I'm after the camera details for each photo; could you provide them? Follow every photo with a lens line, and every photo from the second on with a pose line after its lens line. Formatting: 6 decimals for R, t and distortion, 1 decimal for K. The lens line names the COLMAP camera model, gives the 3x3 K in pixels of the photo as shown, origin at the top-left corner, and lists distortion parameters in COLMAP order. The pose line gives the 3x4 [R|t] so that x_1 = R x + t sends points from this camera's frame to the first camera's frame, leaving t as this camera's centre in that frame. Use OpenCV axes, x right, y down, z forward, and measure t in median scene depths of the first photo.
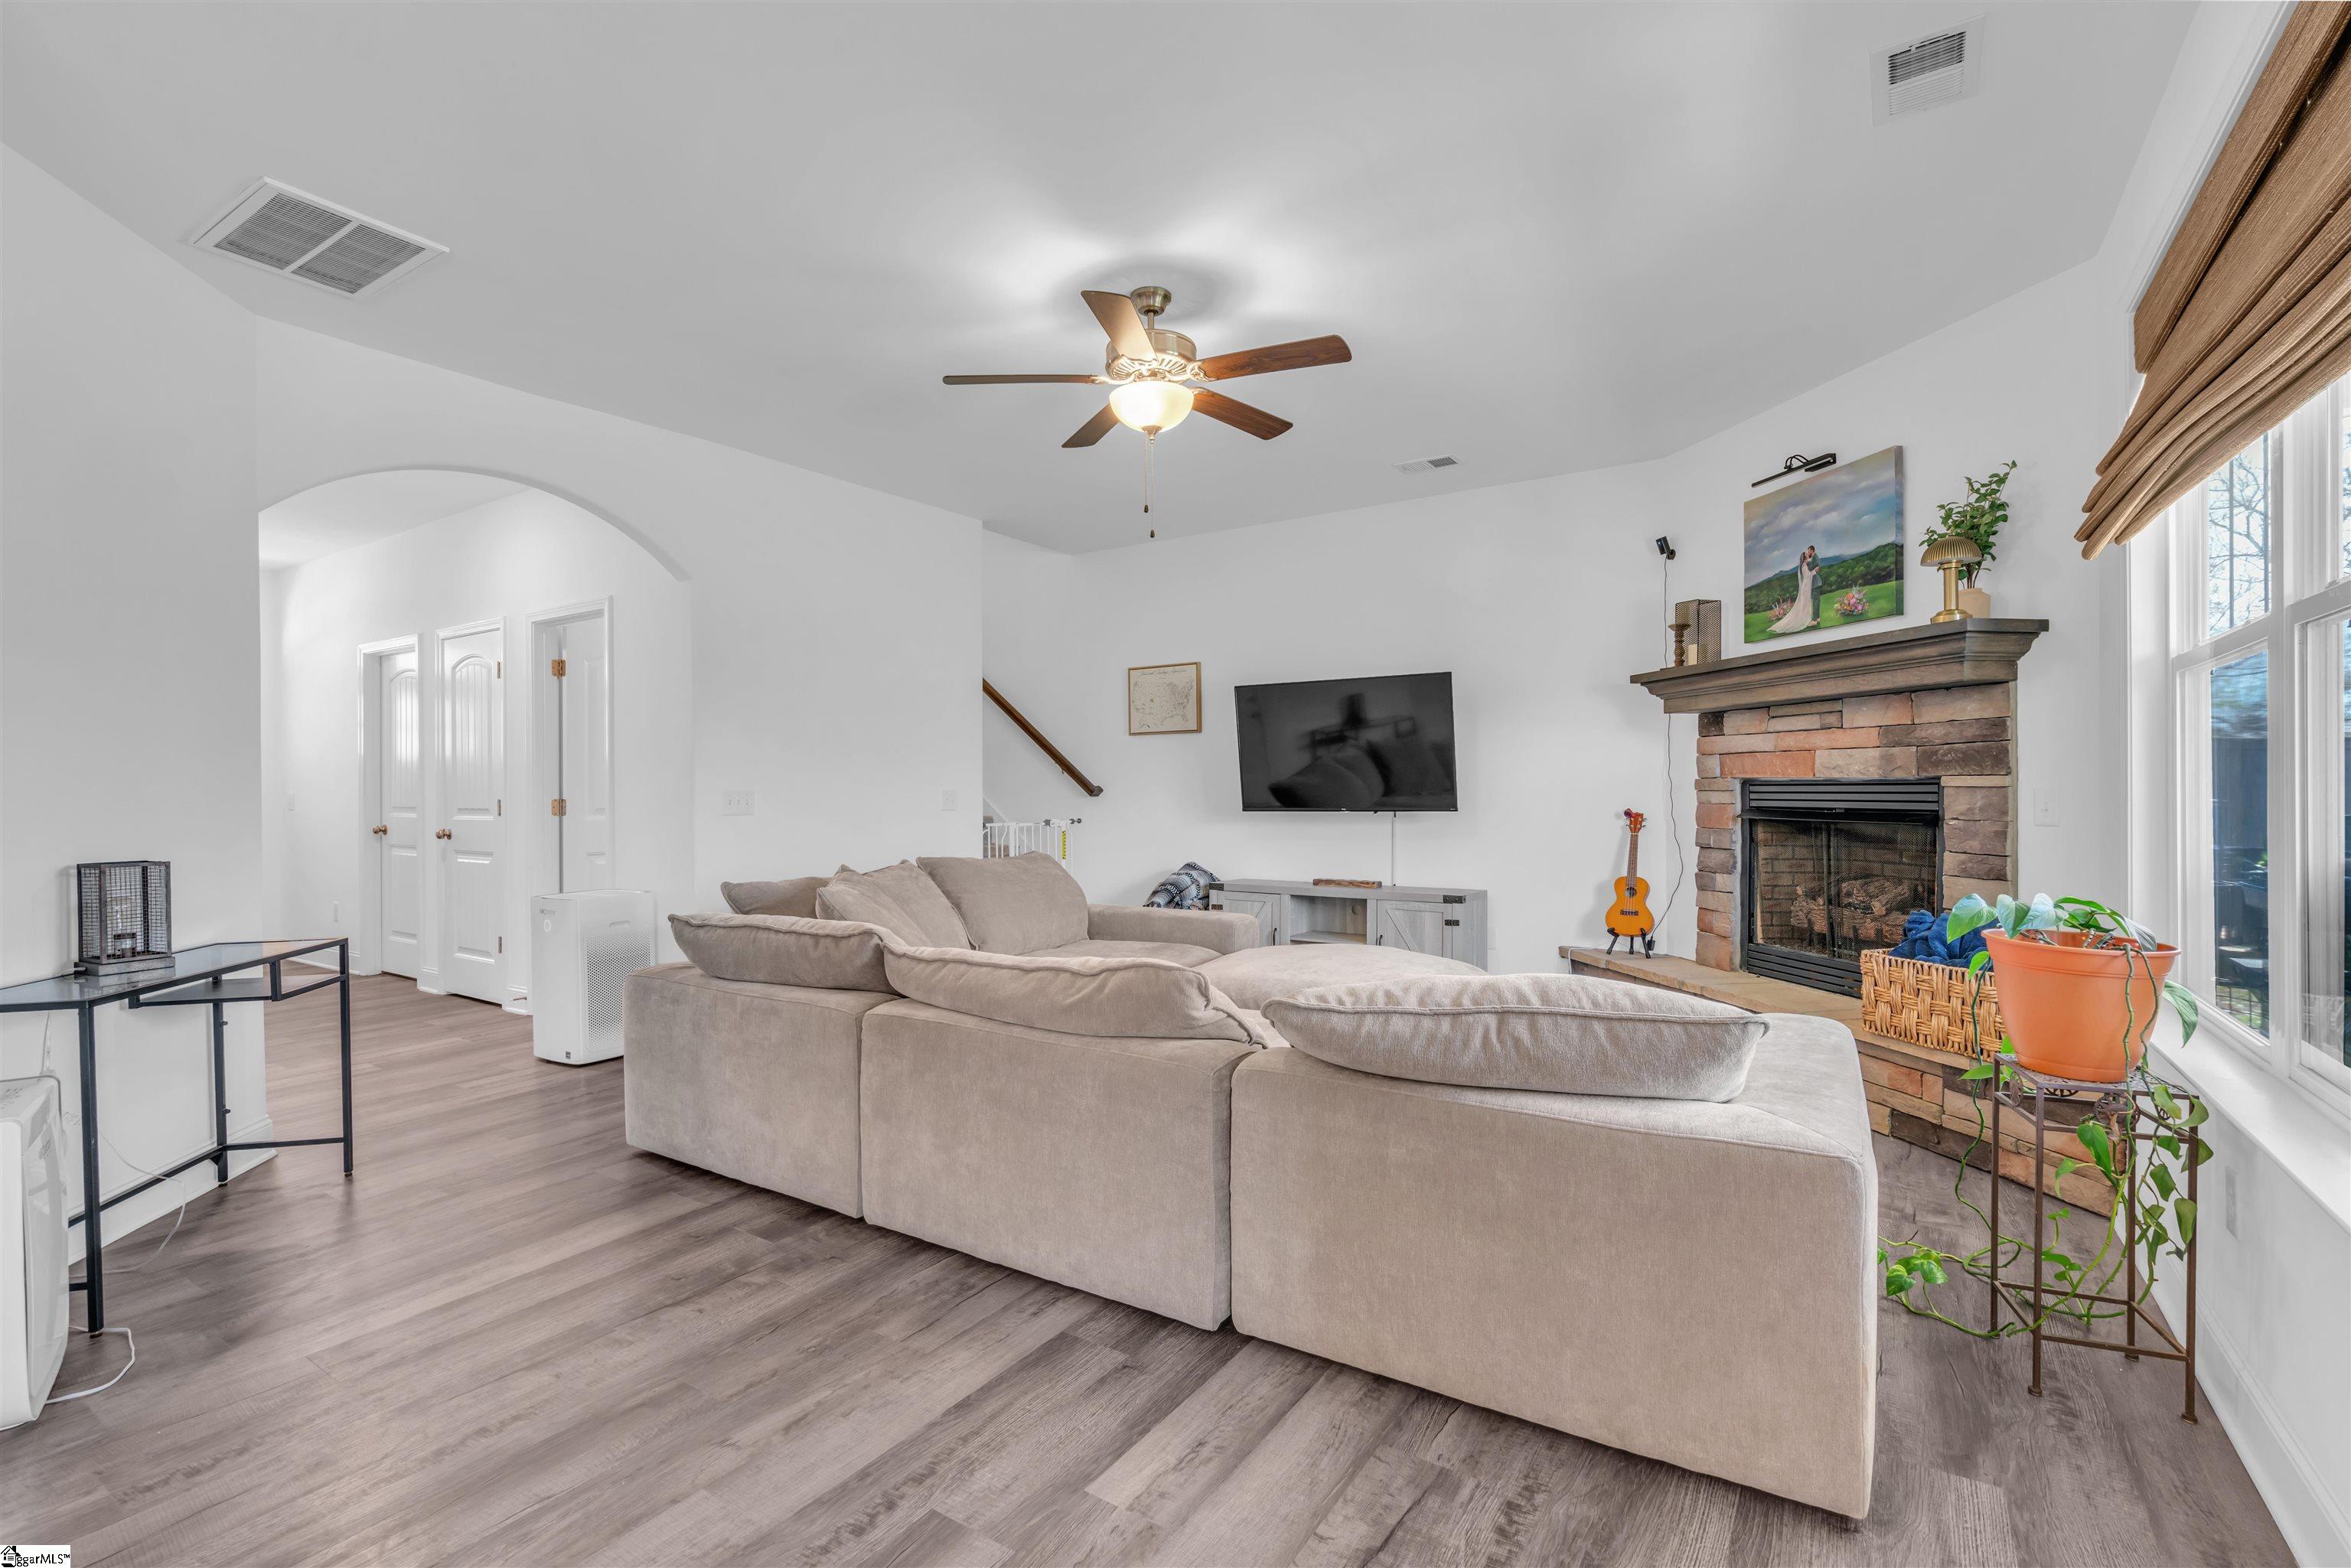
lens RADIAL K [[1060.5, 0, 1172.5], [0, 1060.5, 796.6], [0, 0, 1]] dist [-0.003755, 0.000919]
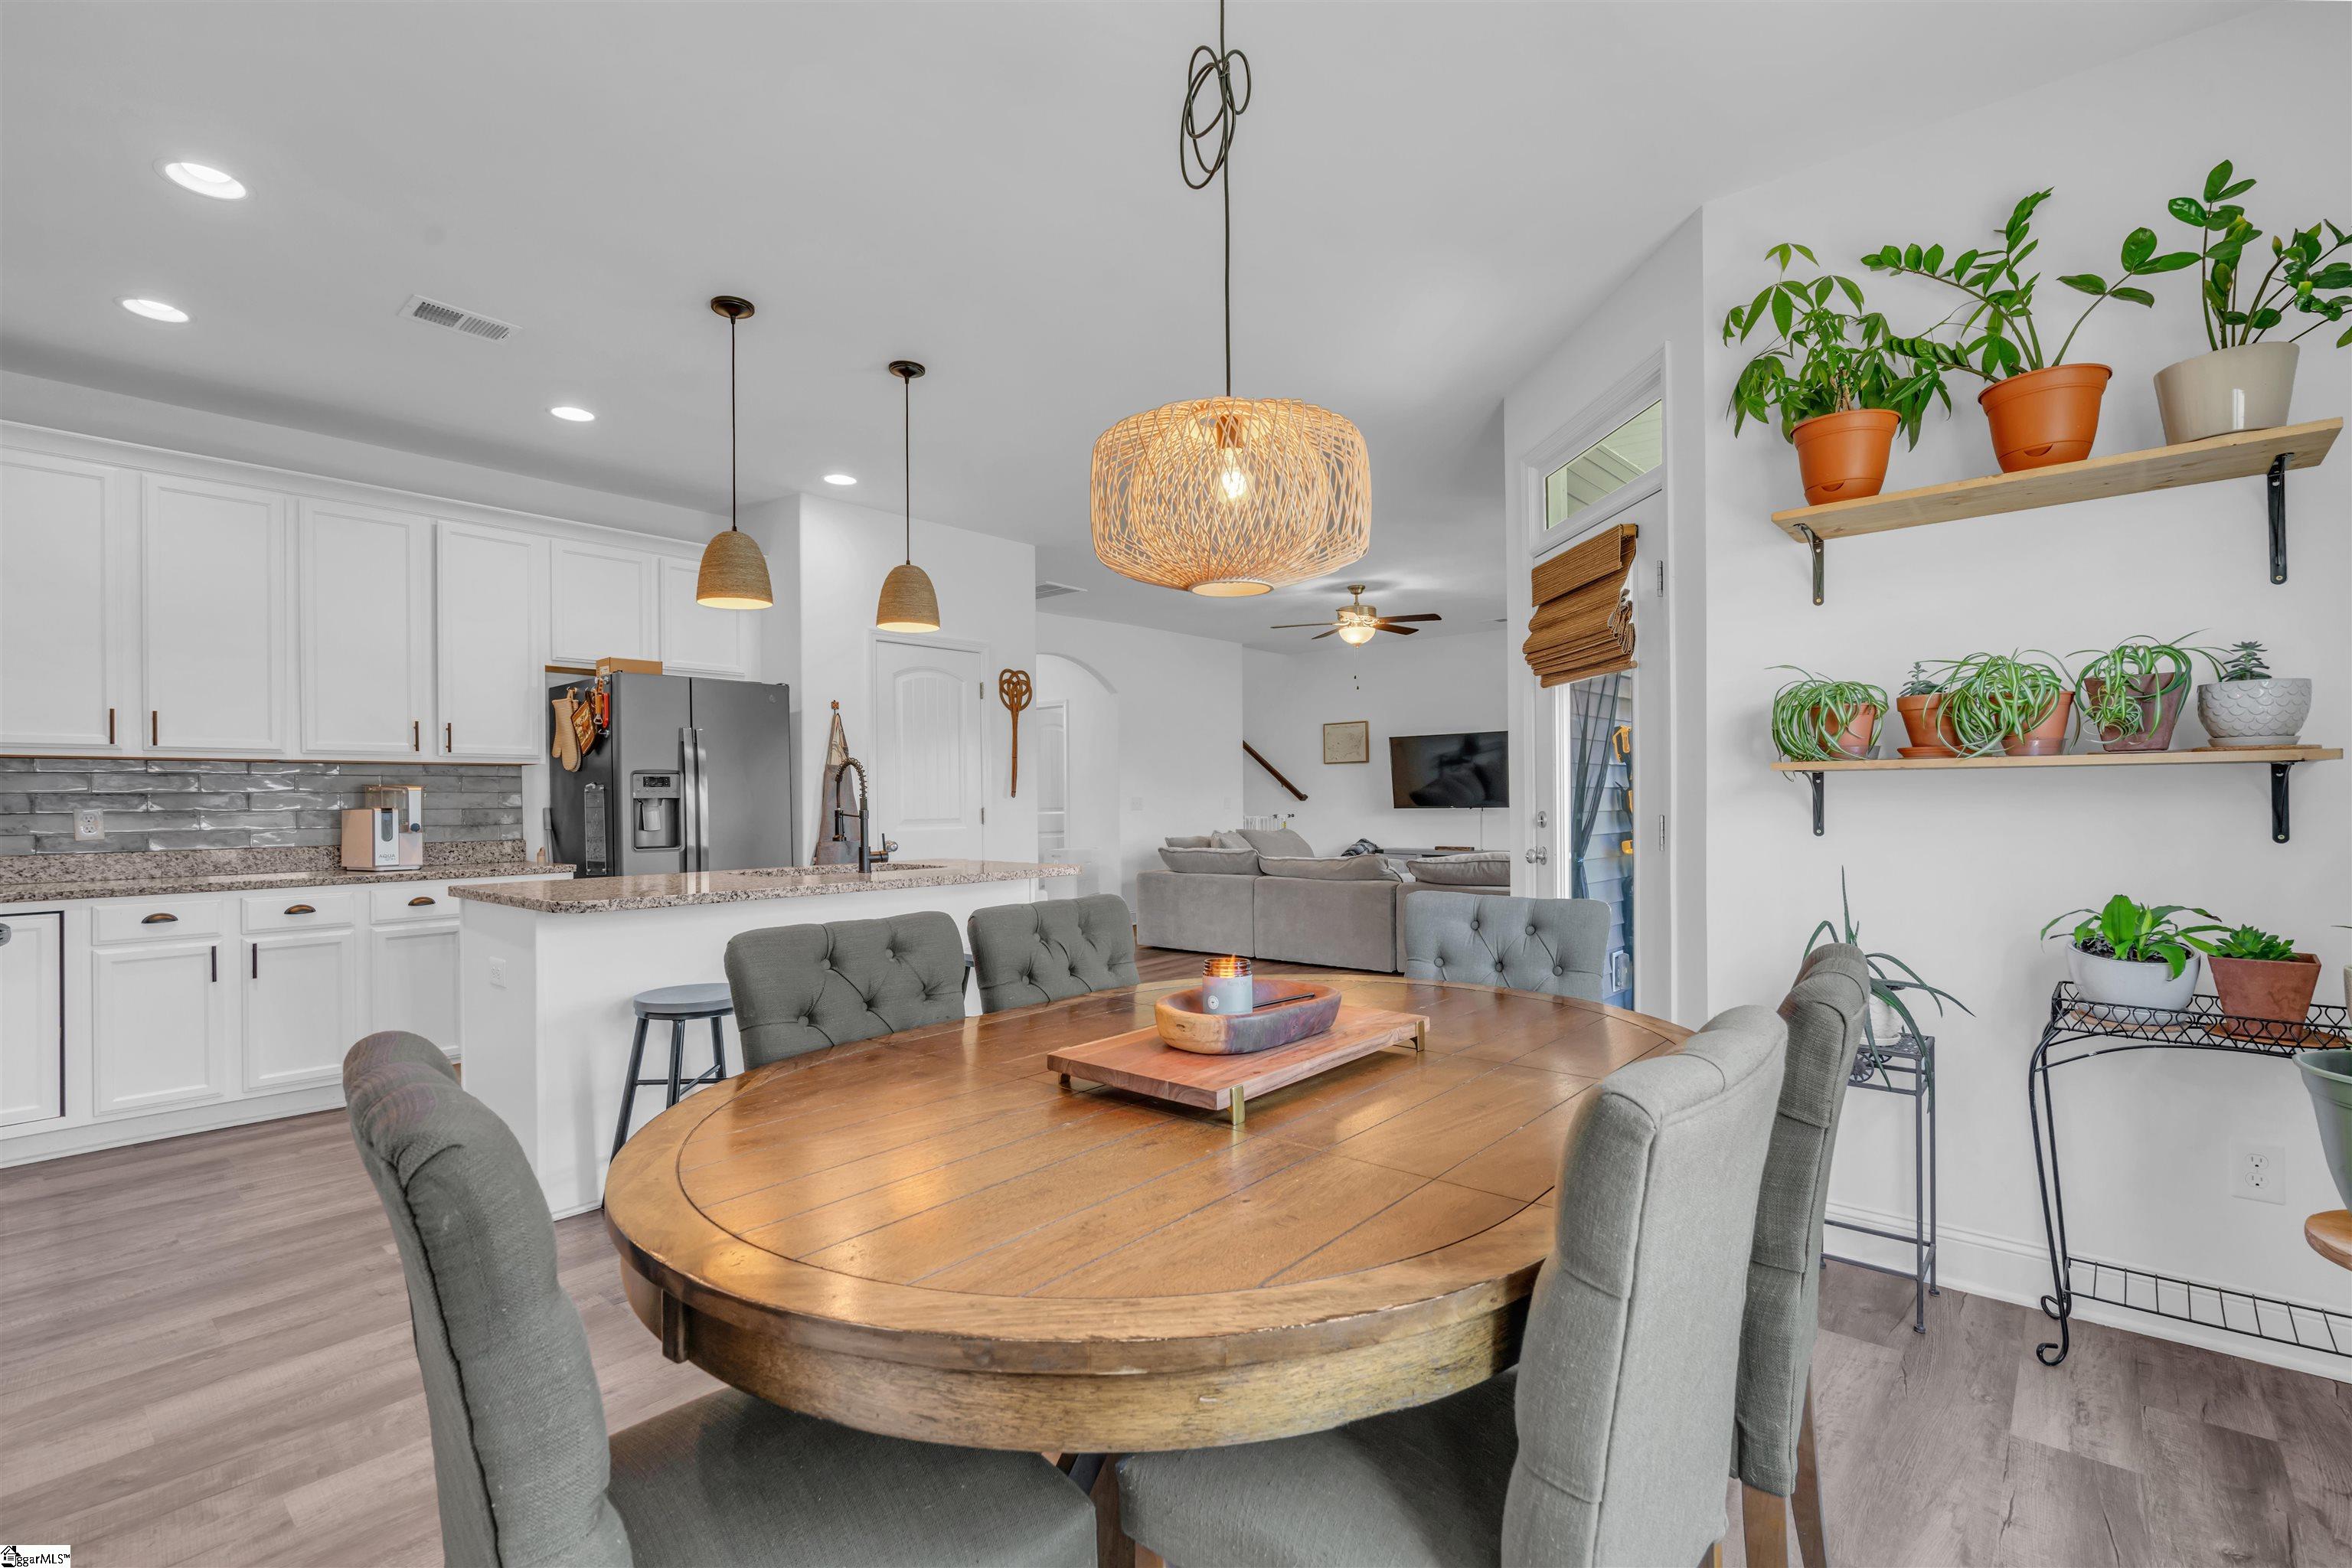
lens RADIAL K [[1061.0, 0, 1173.0], [0, 1061.0, 796.6], [0, 0, 1]] dist [-0.003755, 0.000919]
pose [[0.991599, -0.005623, -0.129226, -0.098829], [0.004544, 0.999952, -0.008640, 0.011904], [0.129268, 0.007980, 0.991578, -1.115509]]
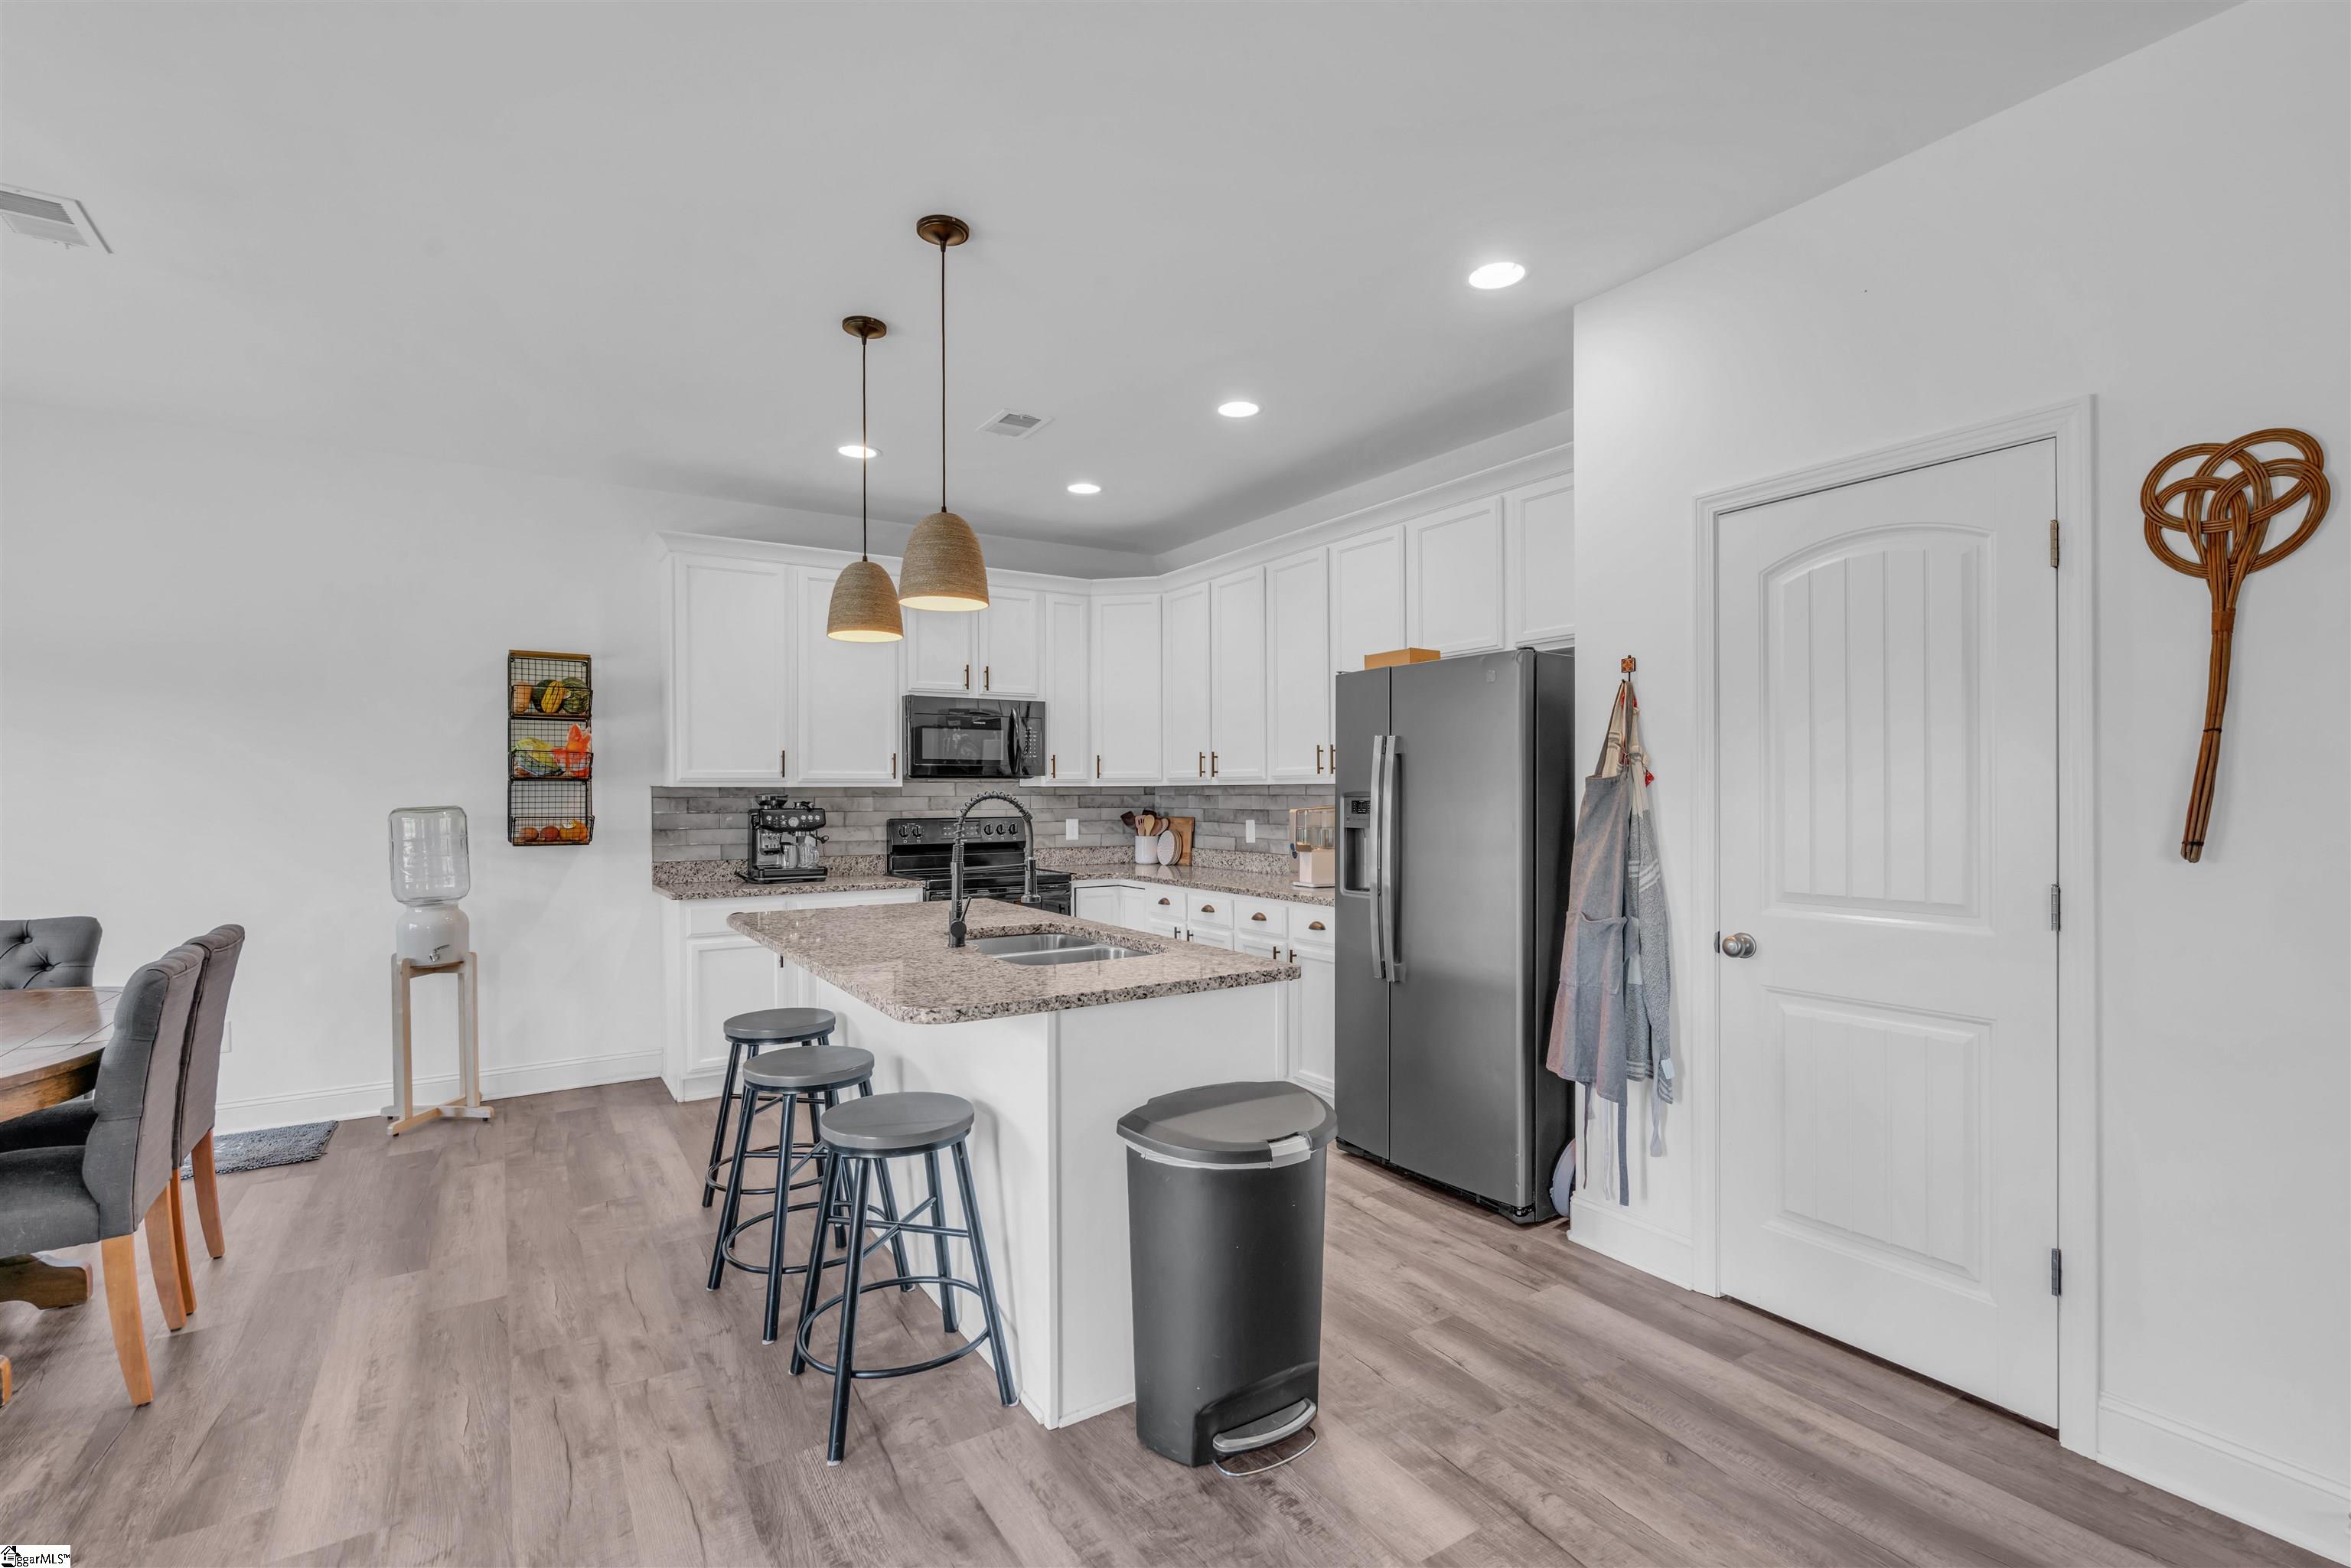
lens RADIAL K [[1060.5, 0, 1172.5], [0, 1060.5, 796.6], [0, 0, 1]] dist [-0.003755, 0.000919]
pose [[-0.403786, 0.011348, -0.914783, 0.080662], [0.000539, 0.999926, 0.012166, -0.035081], [0.914853, 0.004419, -0.403762, 0.119822]]
